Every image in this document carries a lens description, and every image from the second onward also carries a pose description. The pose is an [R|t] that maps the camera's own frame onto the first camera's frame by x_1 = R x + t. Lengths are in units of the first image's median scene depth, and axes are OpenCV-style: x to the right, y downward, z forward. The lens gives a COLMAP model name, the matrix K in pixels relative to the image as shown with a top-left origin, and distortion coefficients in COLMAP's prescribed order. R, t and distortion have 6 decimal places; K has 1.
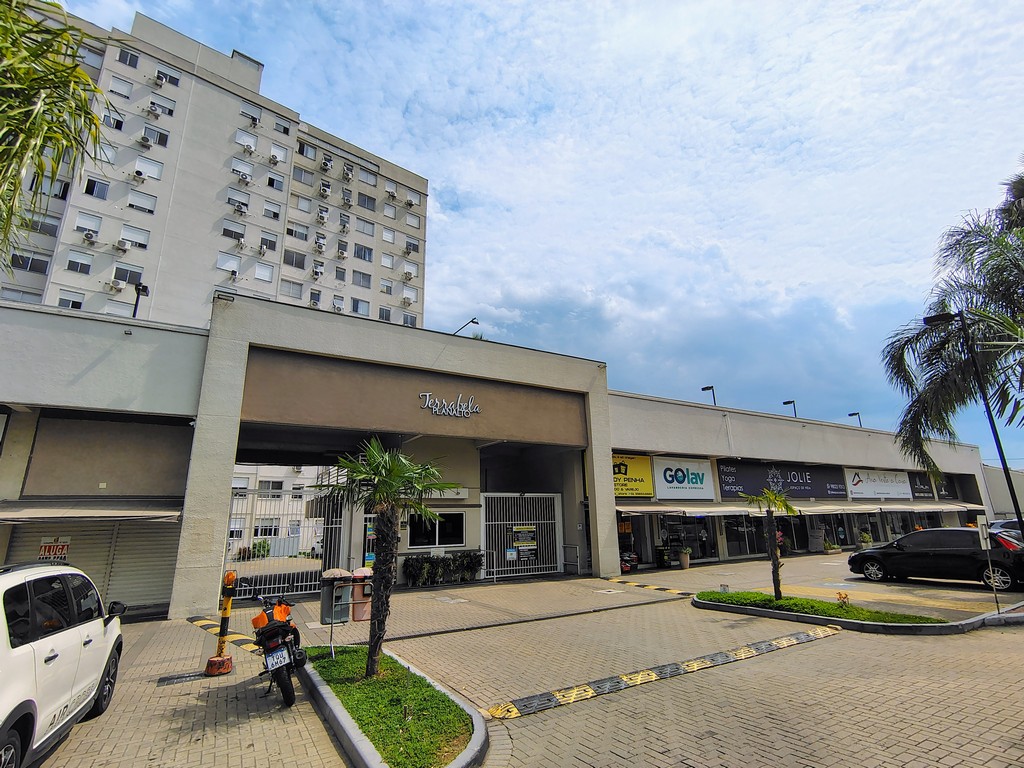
lens RADIAL K [[493.3, 0, 525.9], [0, 493.3, 388.5], [0, 0, 1]] dist [-0.015132, 0.009676]
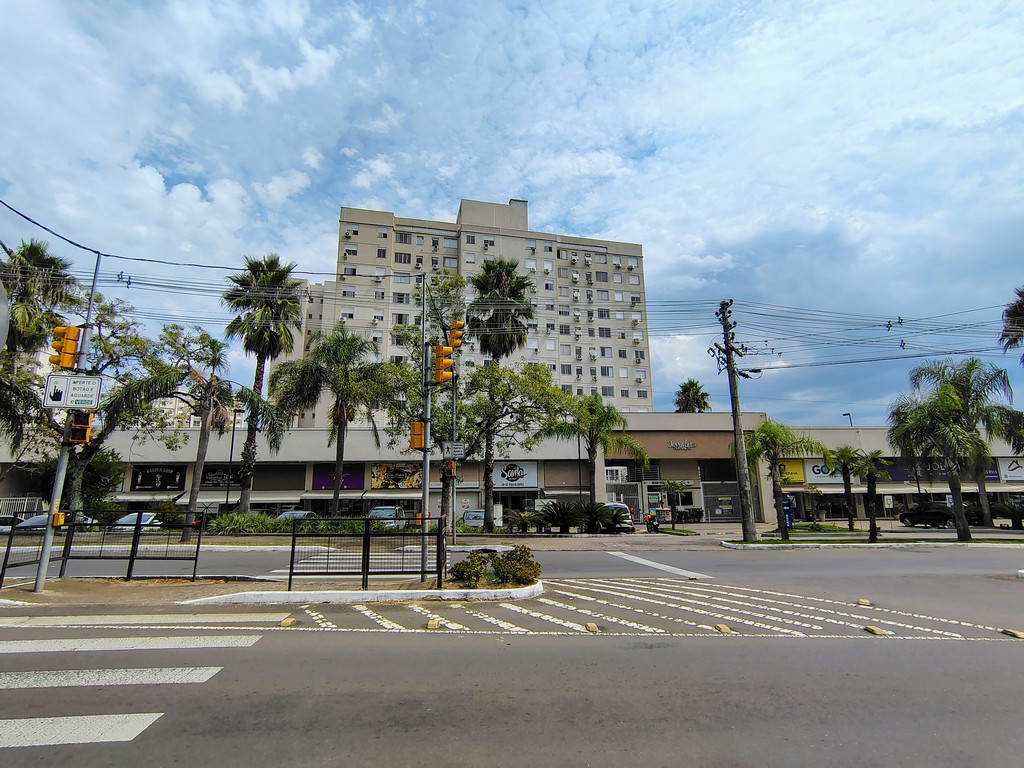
lens RADIAL K [[493.3, 0, 503.6], [0, 493.3, 393.4], [0, 0, 1]] dist [-0.015132, 0.009676]
pose [[0.890407, -0.072806, -0.449304, 0.078946], [0.109260, 0.992451, 0.055708, -0.220809], [0.441856, -0.098693, 0.891641, -0.715182]]
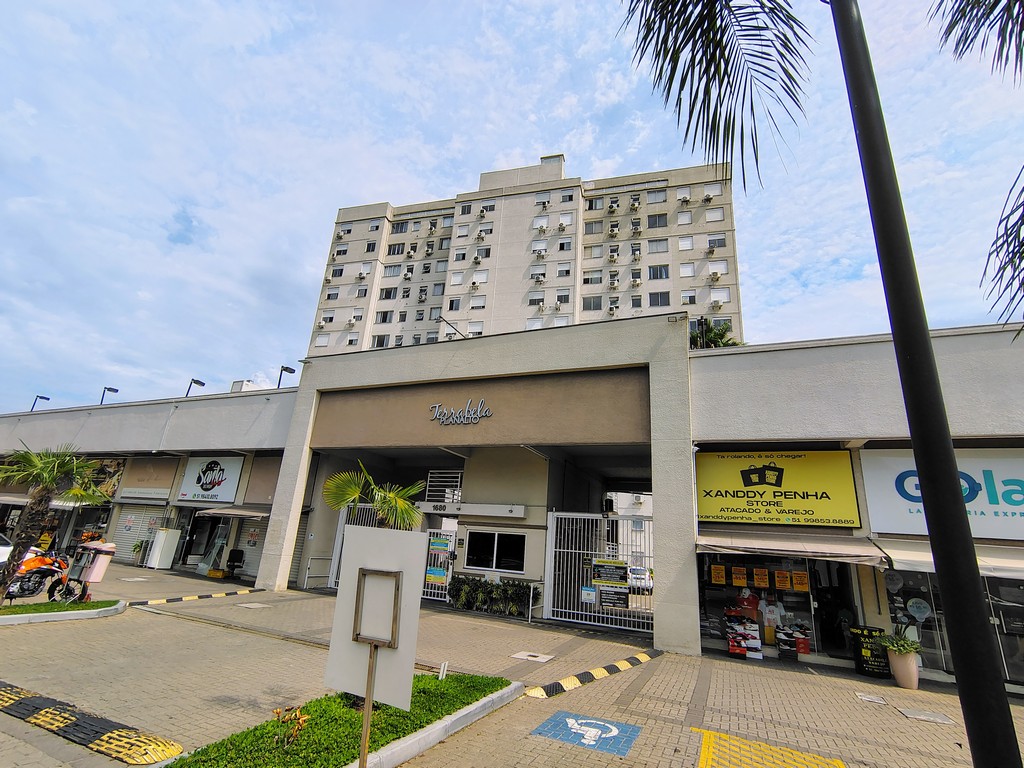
lens RADIAL K [[493.3, 0, 508.9], [0, 493.3, 388.8], [0, 0, 1]] dist [-0.015132, 0.009676]
pose [[0.557864, -0.194452, -0.806831, 0.350181], [0.131877, 0.980582, -0.145145, 0.072808], [0.819388, -0.025431, 0.572675, 0.288151]]
